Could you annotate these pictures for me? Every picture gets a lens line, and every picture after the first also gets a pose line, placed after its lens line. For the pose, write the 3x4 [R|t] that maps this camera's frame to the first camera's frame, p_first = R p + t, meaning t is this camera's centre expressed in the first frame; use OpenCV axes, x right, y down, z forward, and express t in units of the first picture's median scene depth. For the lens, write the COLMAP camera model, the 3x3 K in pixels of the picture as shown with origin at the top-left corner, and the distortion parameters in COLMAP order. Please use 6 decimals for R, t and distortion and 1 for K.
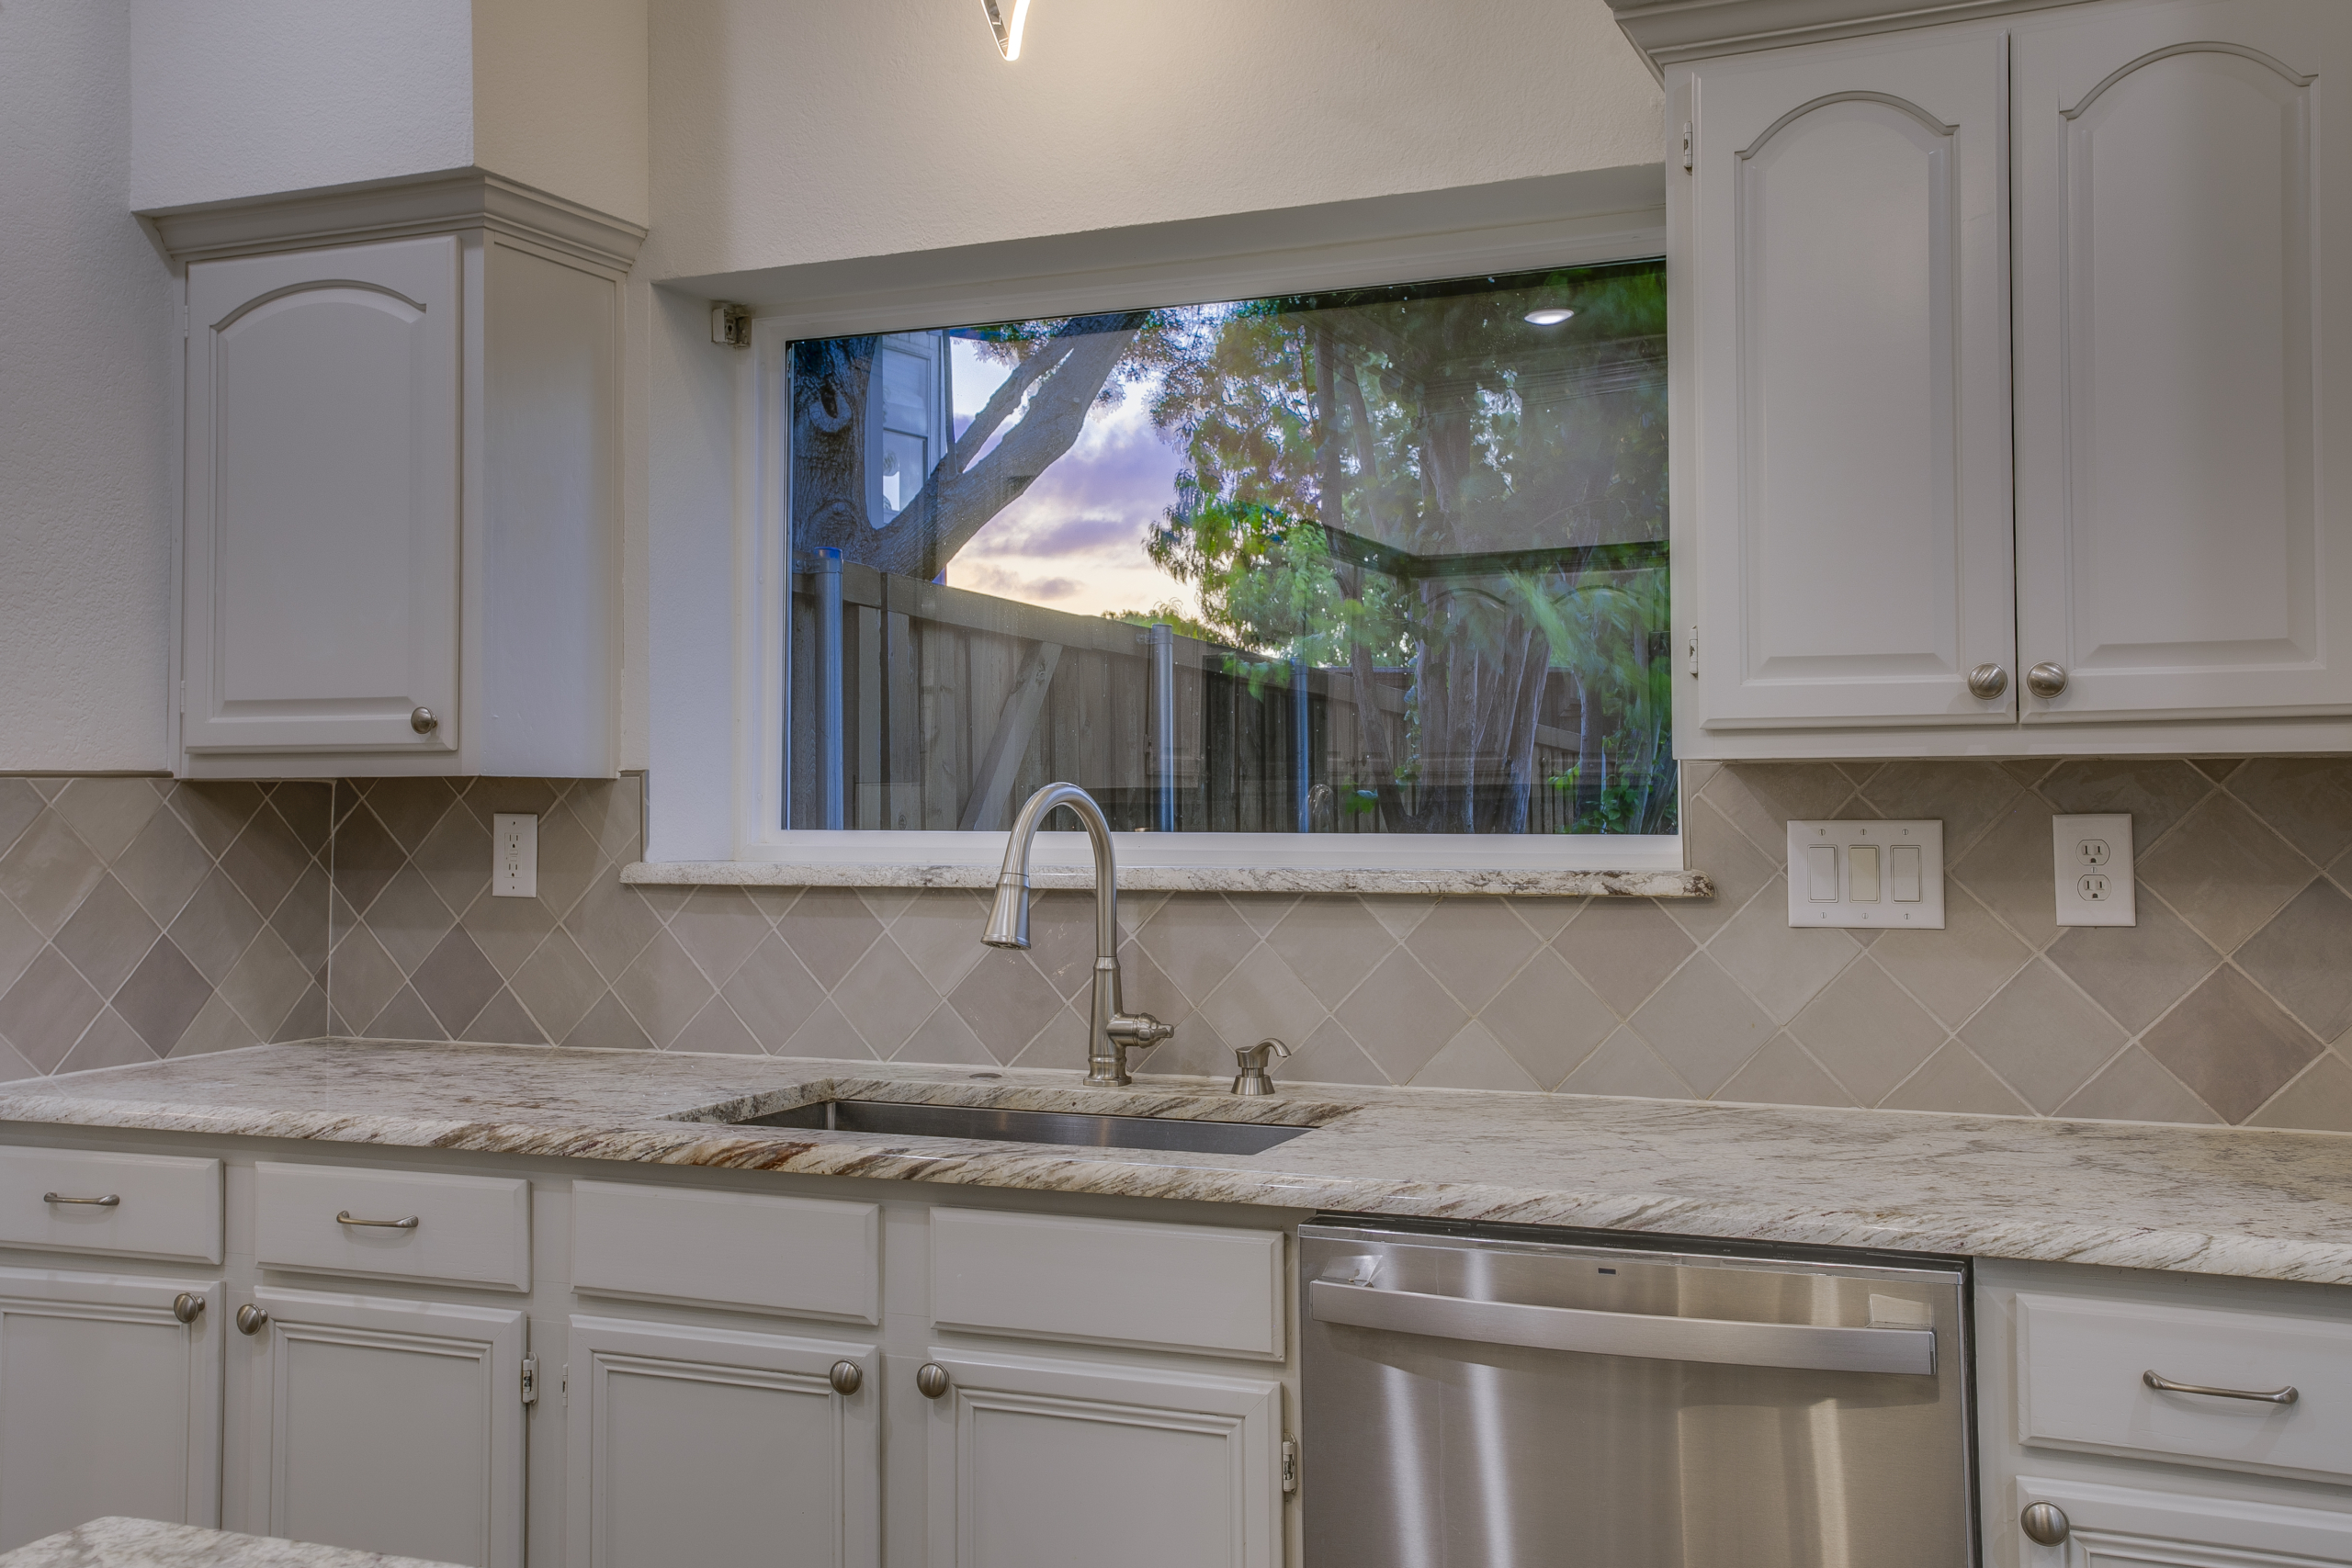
lens RADIAL K [[2227.3, 0, 1171.0], [0, 2227.3, 769.0], [0, 0, 1]] dist [0.037743, 0.068567]
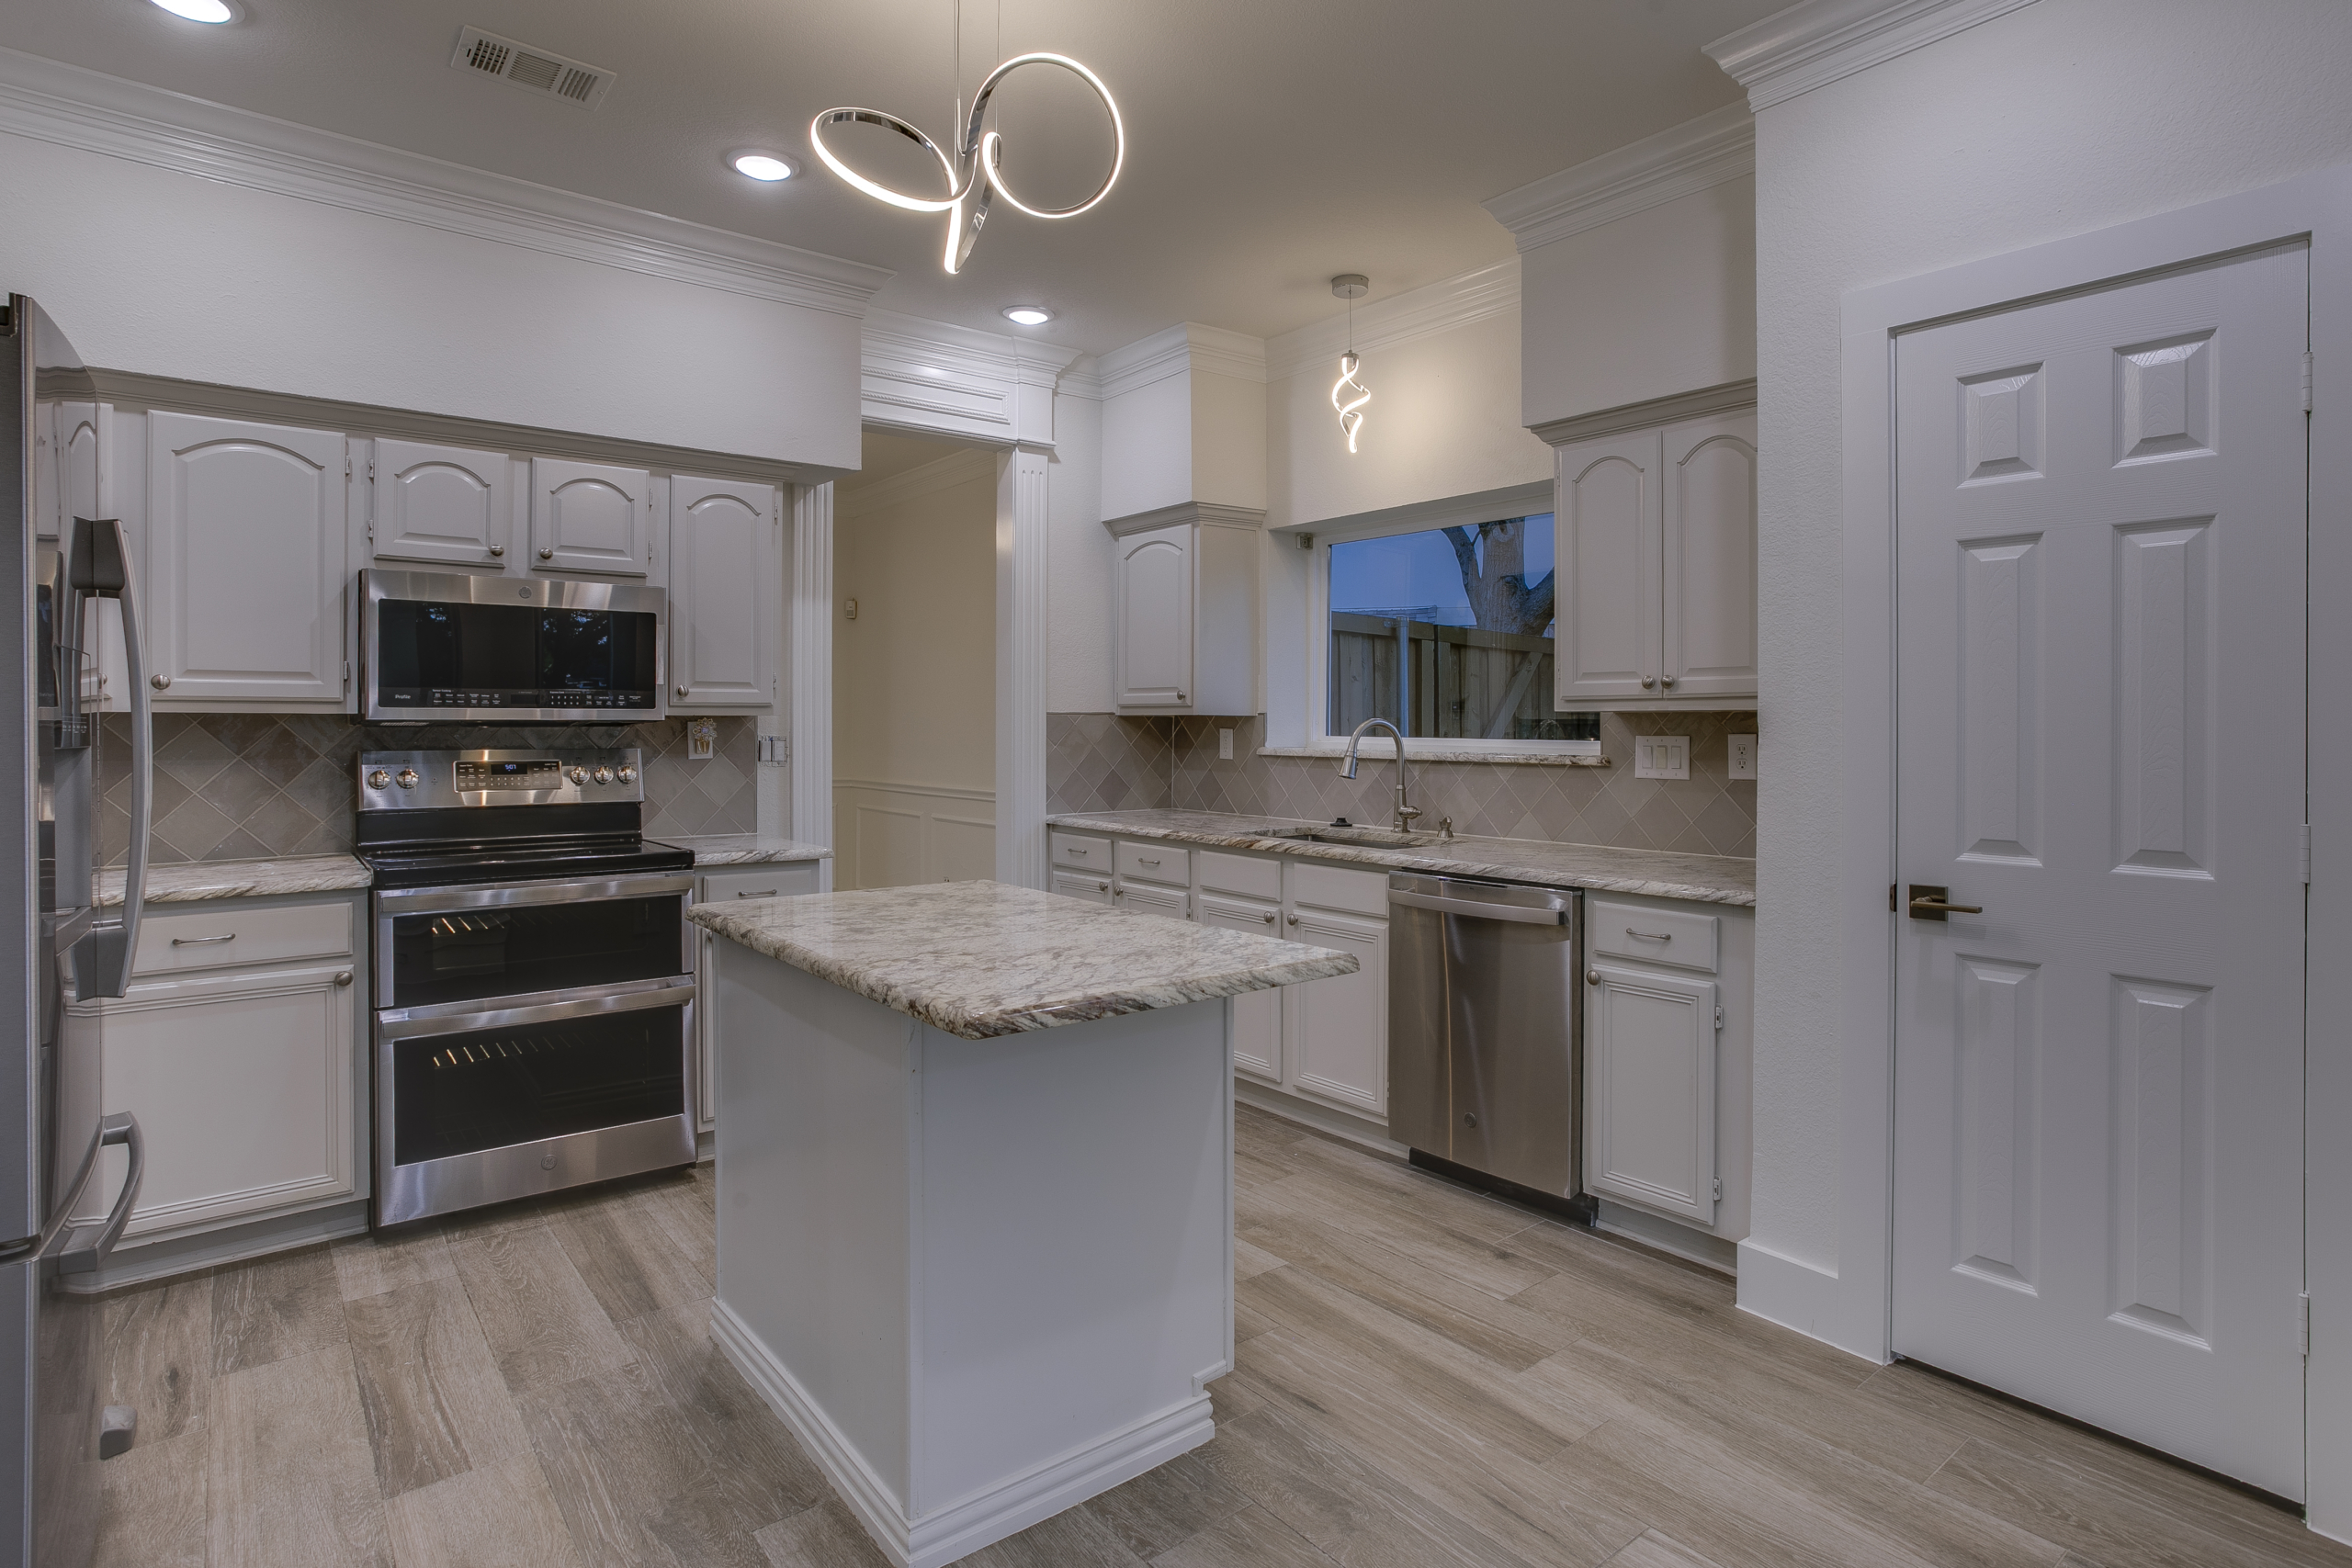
lens RADIAL K [[1215.5, 0, 1183.3], [0, 1215.5, 792.3], [0, 0, 1]] dist [-0.001096, 0.004097]
pose [[0.882910, 0.033382, -0.468353, 0.443700], [0.000171, 0.997447, 0.071416, -0.010127], [0.469541, -0.063134, 0.880650, -0.414999]]
